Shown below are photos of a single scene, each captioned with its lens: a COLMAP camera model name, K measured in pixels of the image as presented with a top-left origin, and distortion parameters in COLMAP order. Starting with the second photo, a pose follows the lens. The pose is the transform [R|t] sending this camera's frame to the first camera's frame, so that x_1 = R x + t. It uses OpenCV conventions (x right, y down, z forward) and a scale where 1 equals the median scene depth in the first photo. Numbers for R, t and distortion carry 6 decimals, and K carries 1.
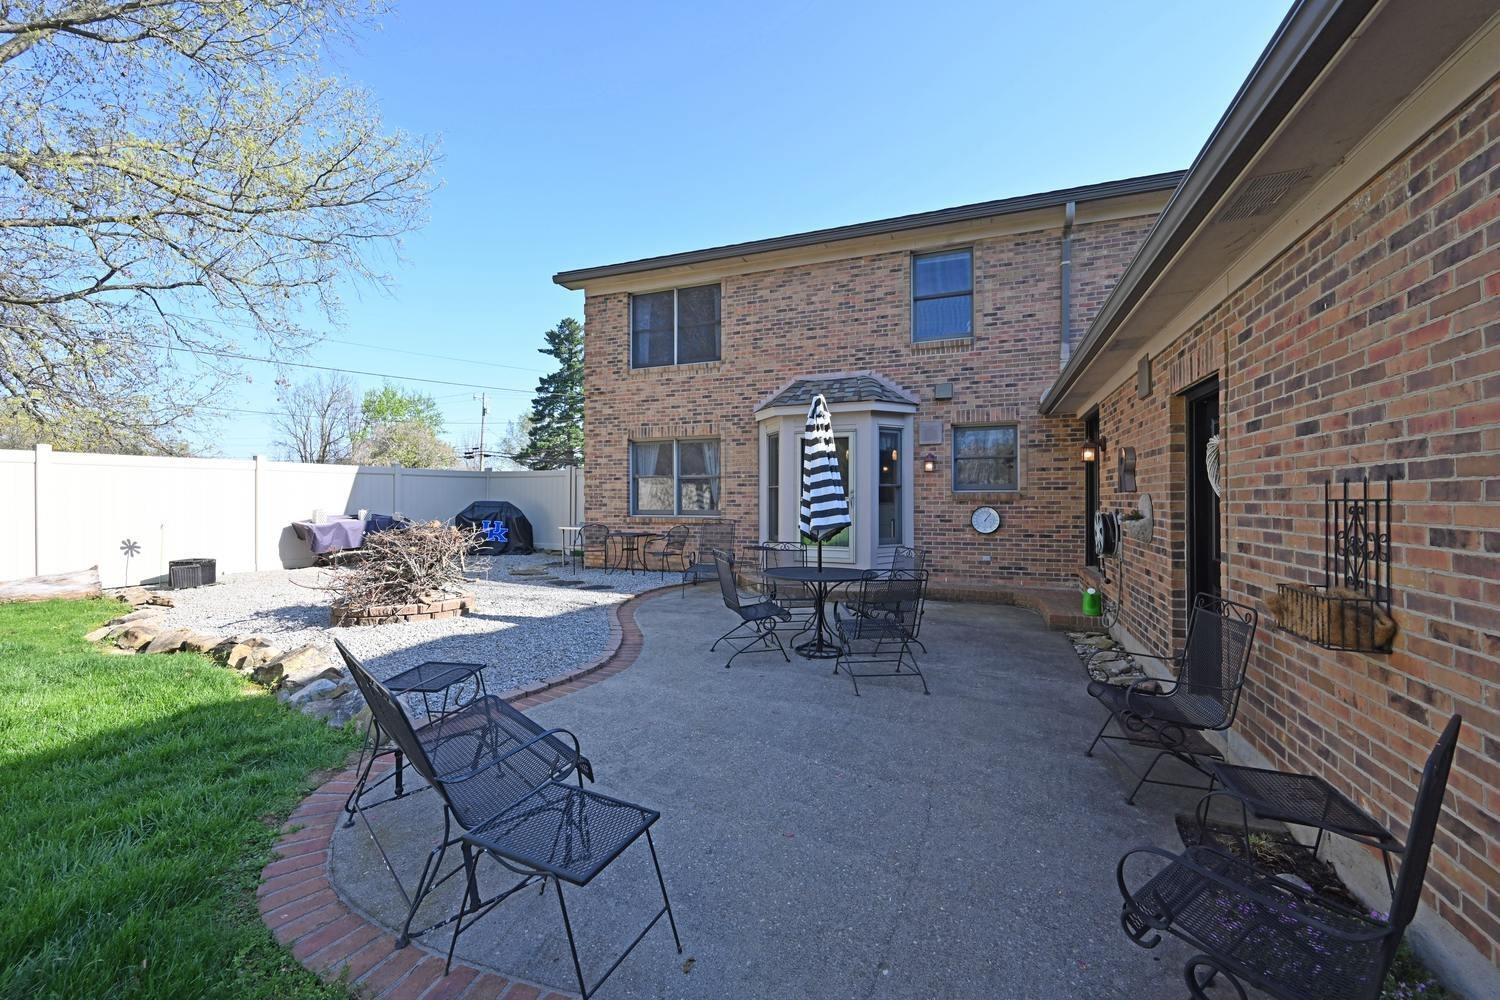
lens RADIAL K [[591.1, 0, 753.3], [0, 591.1, 500.1], [0, 0, 1]] dist [0.000878, 0.000075]
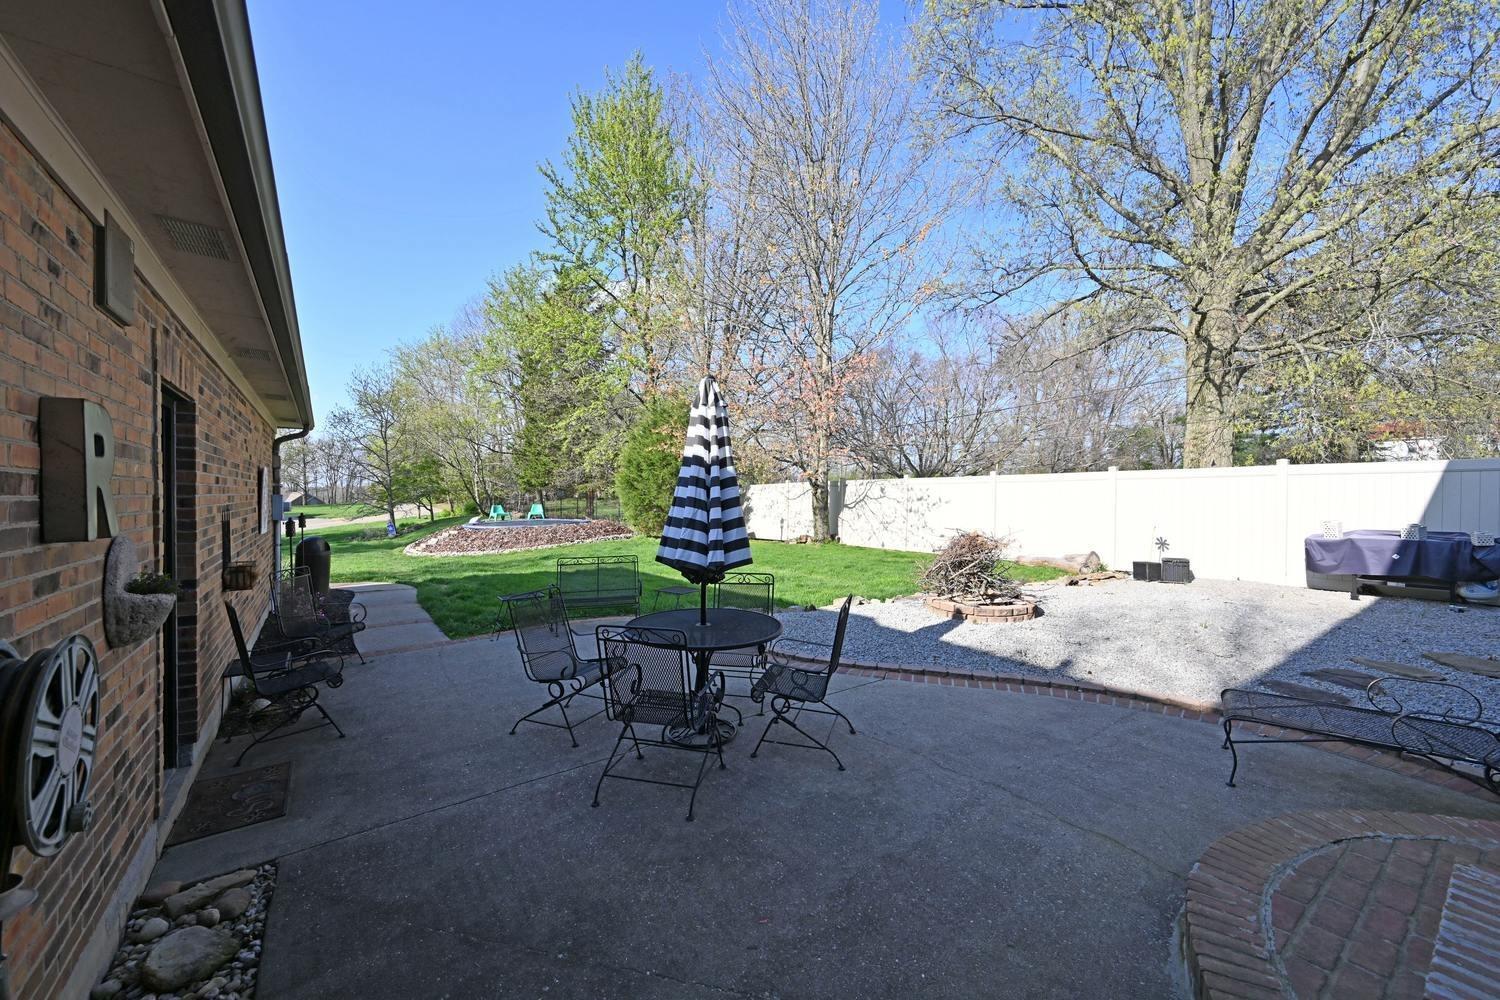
lens RADIAL K [[591.1, 0, 755.8], [0, 591.1, 498.7], [0, 0, 1]] dist [0.000878, 0.000075]
pose [[-0.544528, 0.005384, -0.838726, 0.707057], [0.001720, 0.999984, 0.005303, -0.036785], [0.838741, 0.001445, -0.544529, 1.495254]]
